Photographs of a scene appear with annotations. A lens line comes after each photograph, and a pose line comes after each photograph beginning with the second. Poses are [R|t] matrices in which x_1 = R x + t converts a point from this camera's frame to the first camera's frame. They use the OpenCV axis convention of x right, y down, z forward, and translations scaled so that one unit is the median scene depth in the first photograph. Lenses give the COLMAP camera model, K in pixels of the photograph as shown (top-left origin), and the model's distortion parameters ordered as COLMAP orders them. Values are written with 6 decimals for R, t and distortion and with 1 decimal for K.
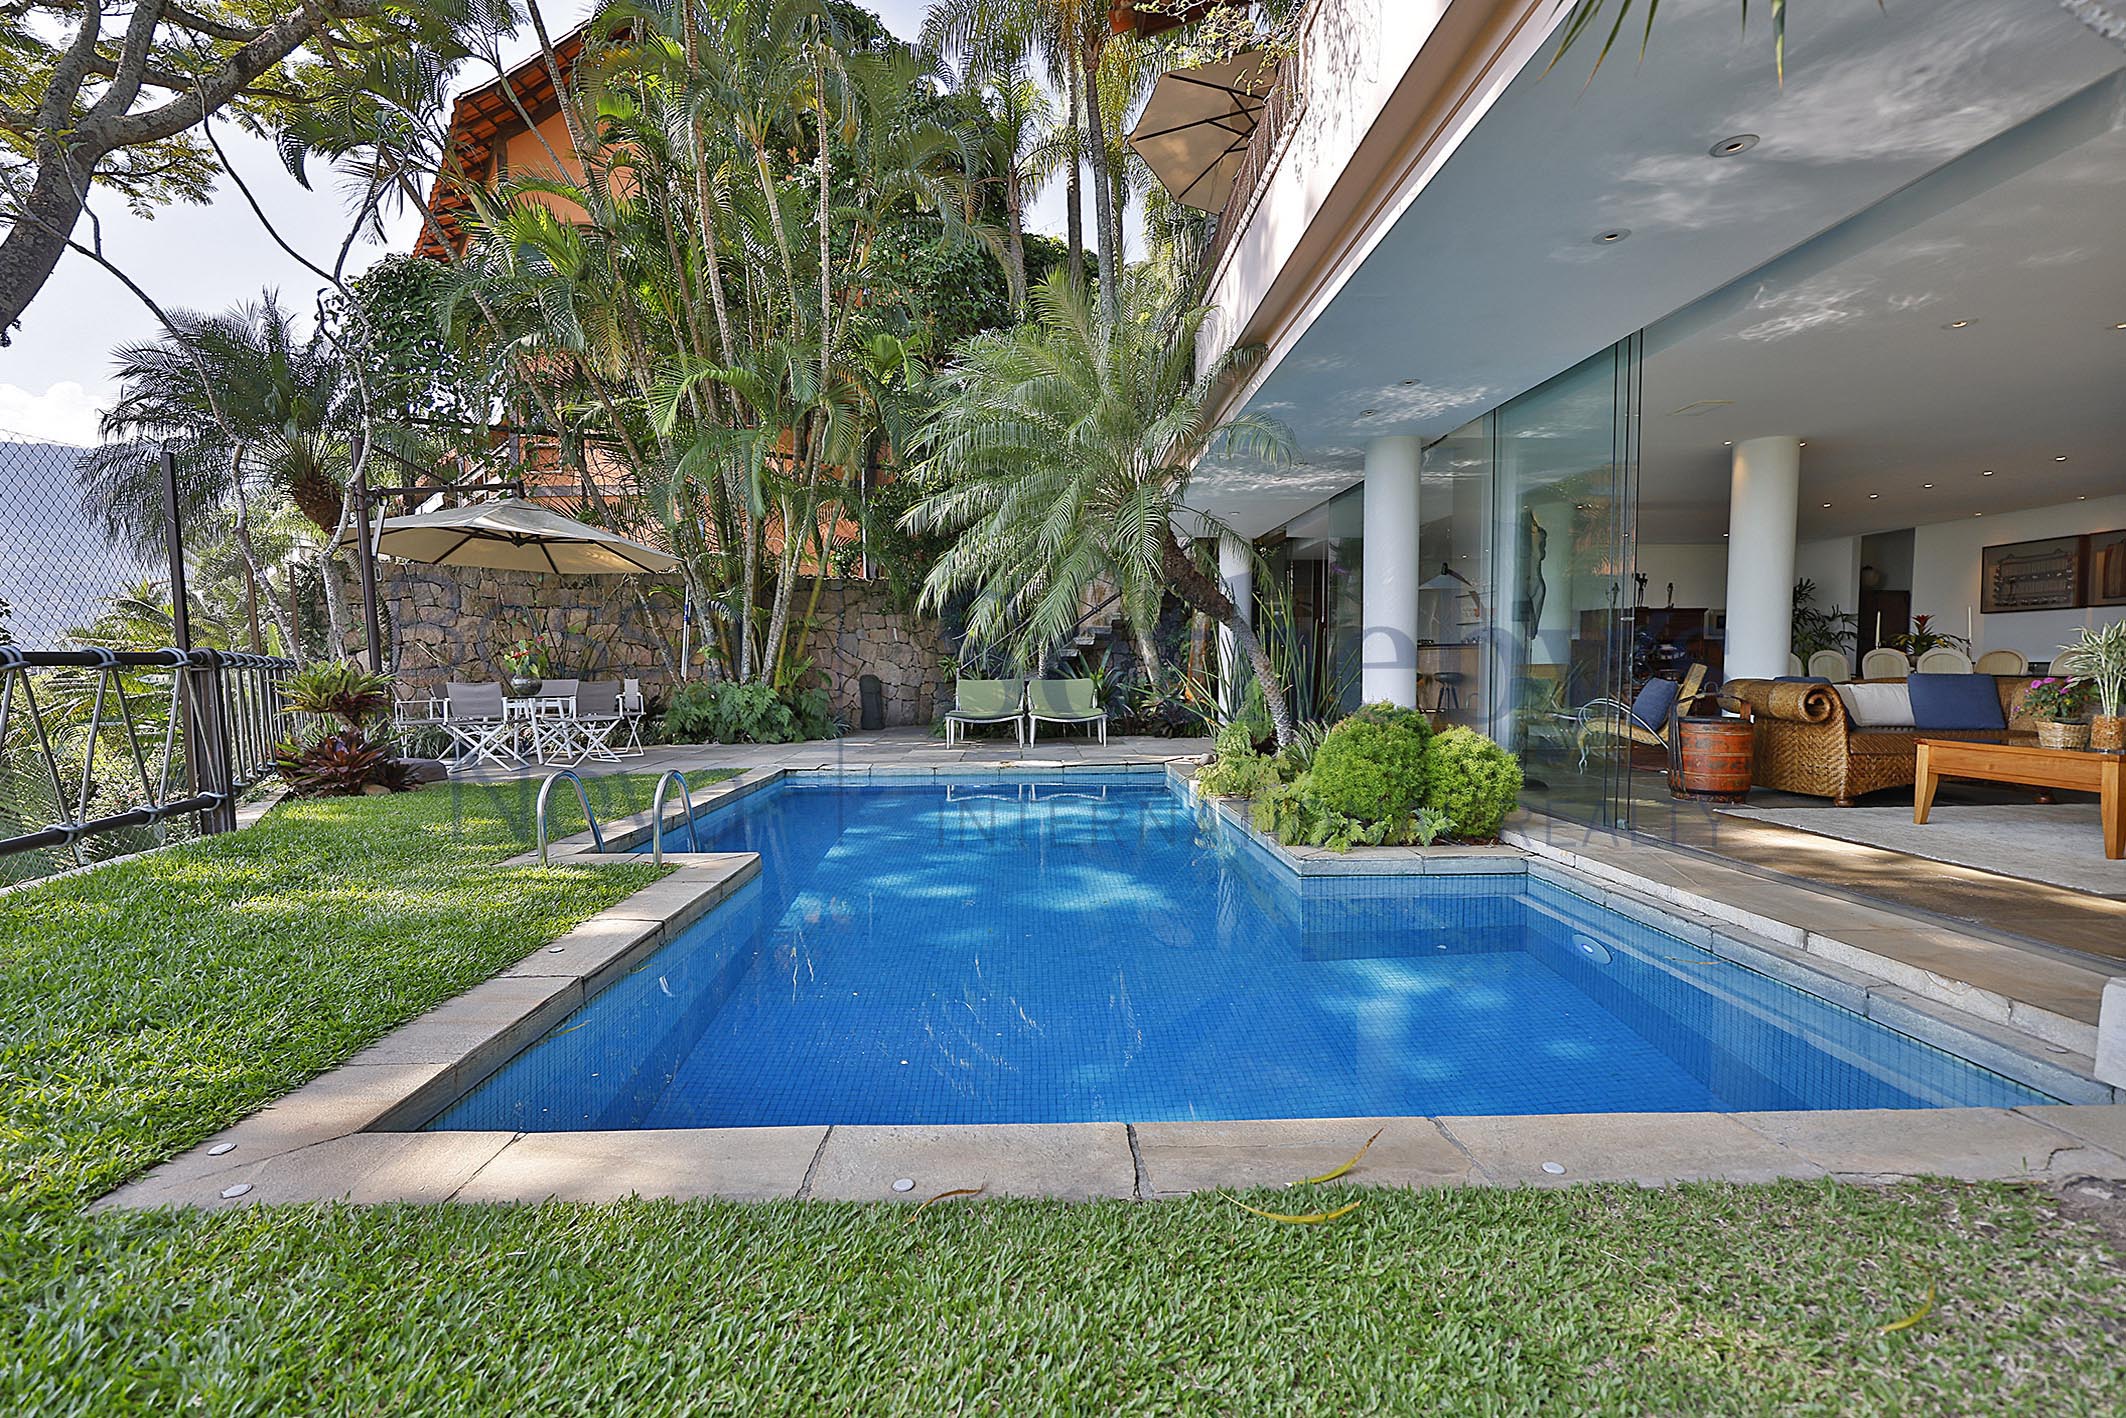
lens RADIAL K [[904.8, 0, 1063.0], [0, 904.8, 709.0], [0, 0, 1]] dist [0.000997, 0.000153]
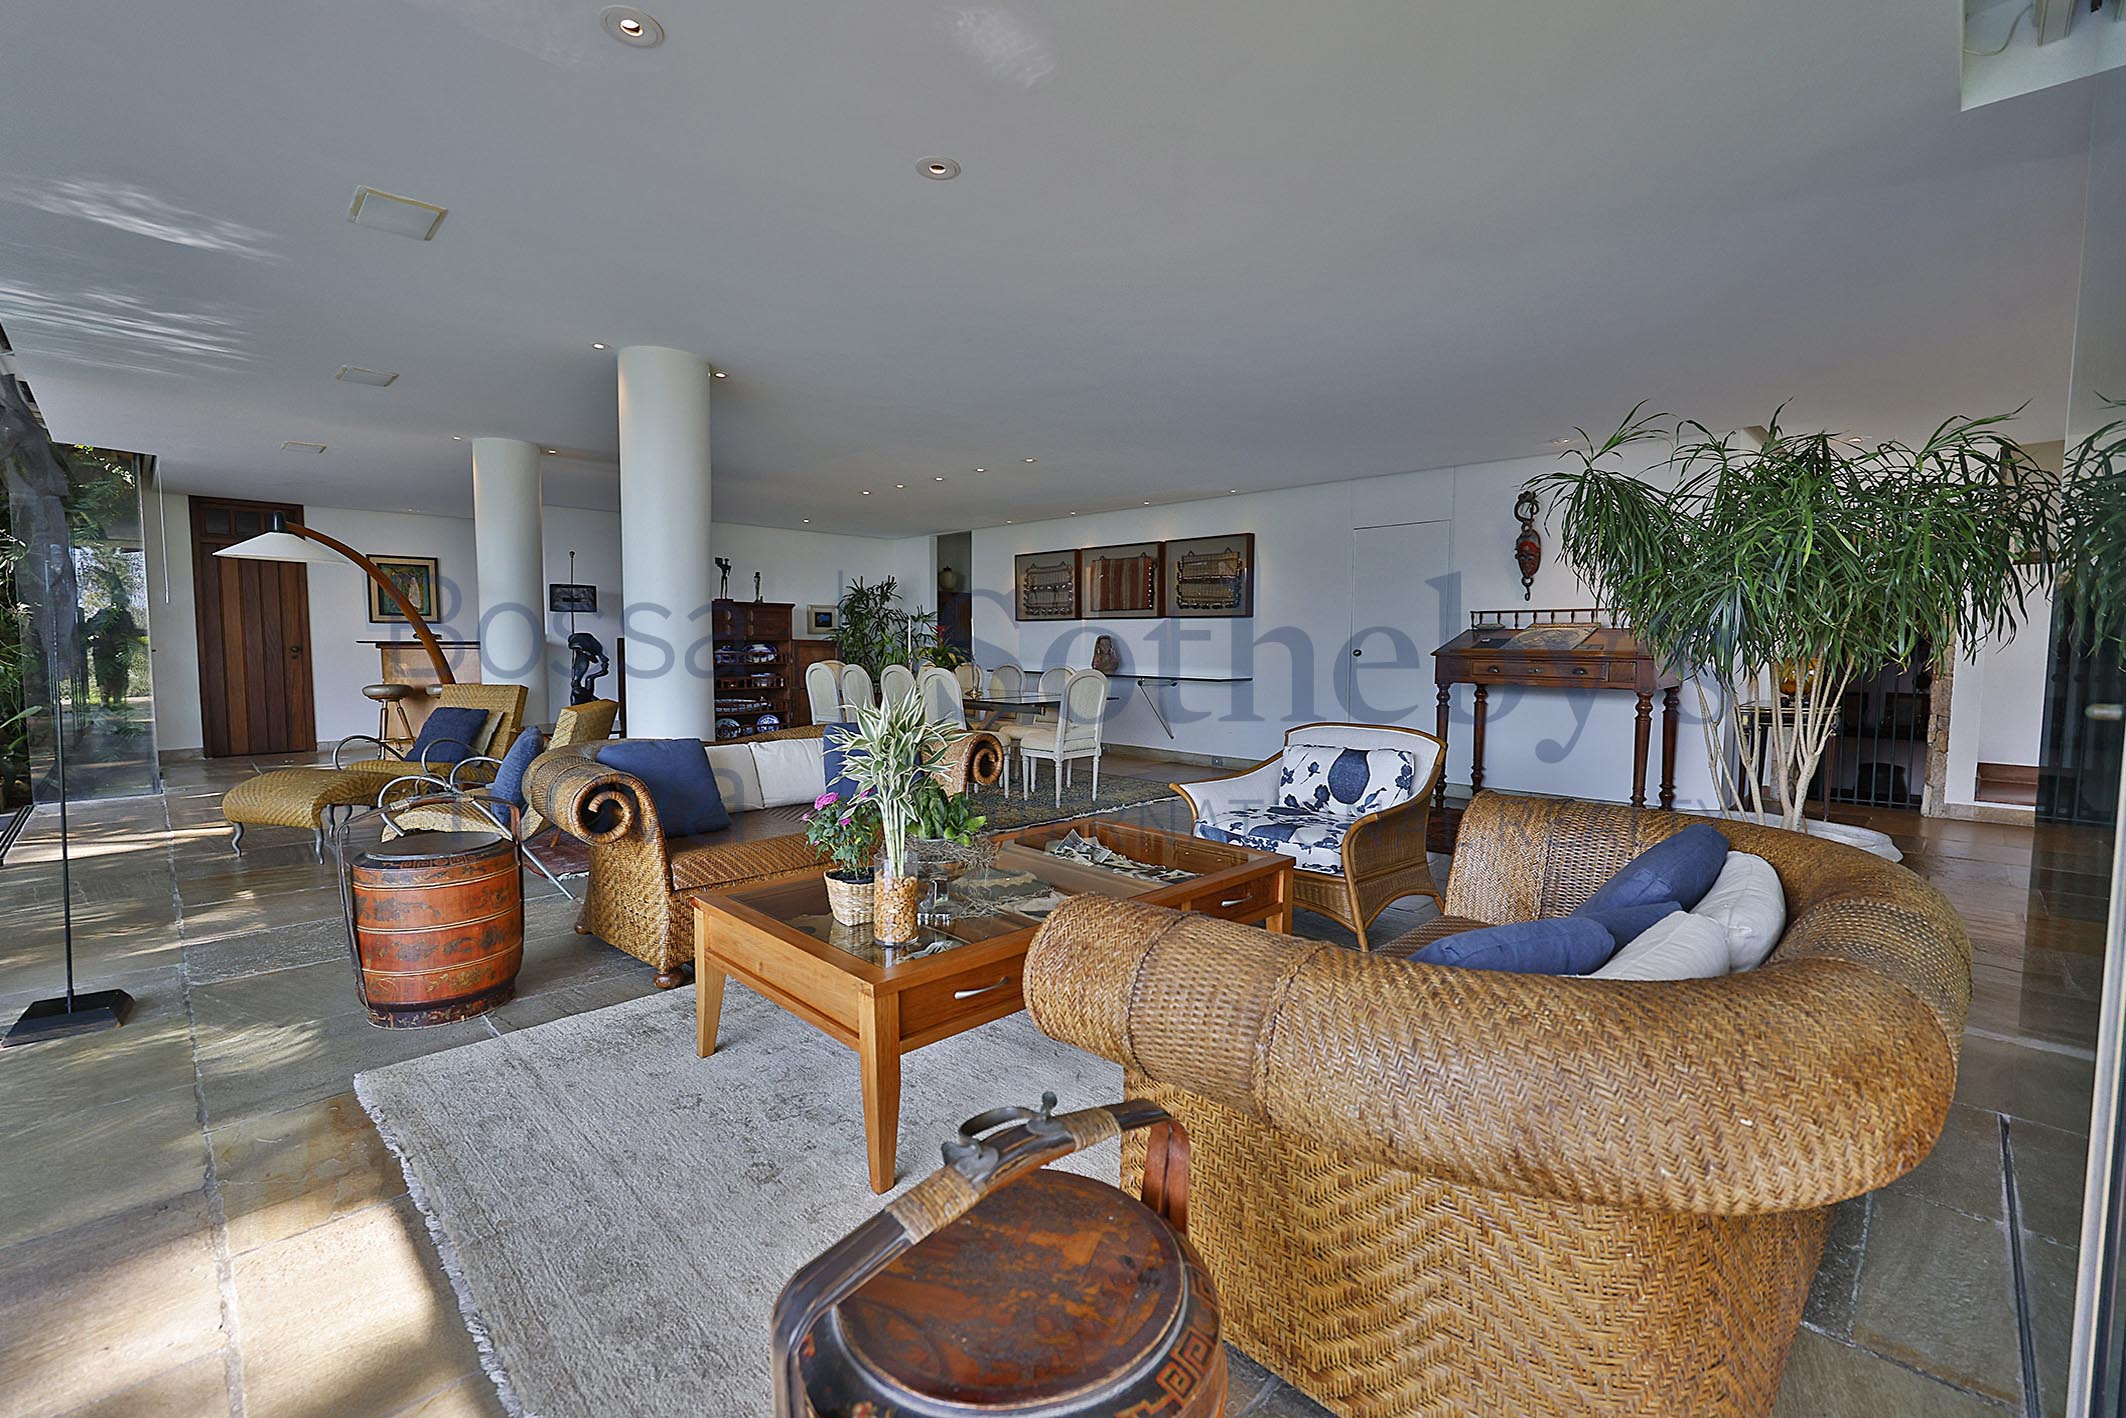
lens RADIAL K [[904.8, 0, 1063.0], [0, 904.8, 709.0], [0, 0, 1]] dist [0.000997, 0.000153]
pose [[0.728325, -0.041891, 0.683950, 0.366973], [0.024536, 0.999084, 0.035065, -0.042601], [-0.684792, -0.008758, 0.728686, 0.234878]]
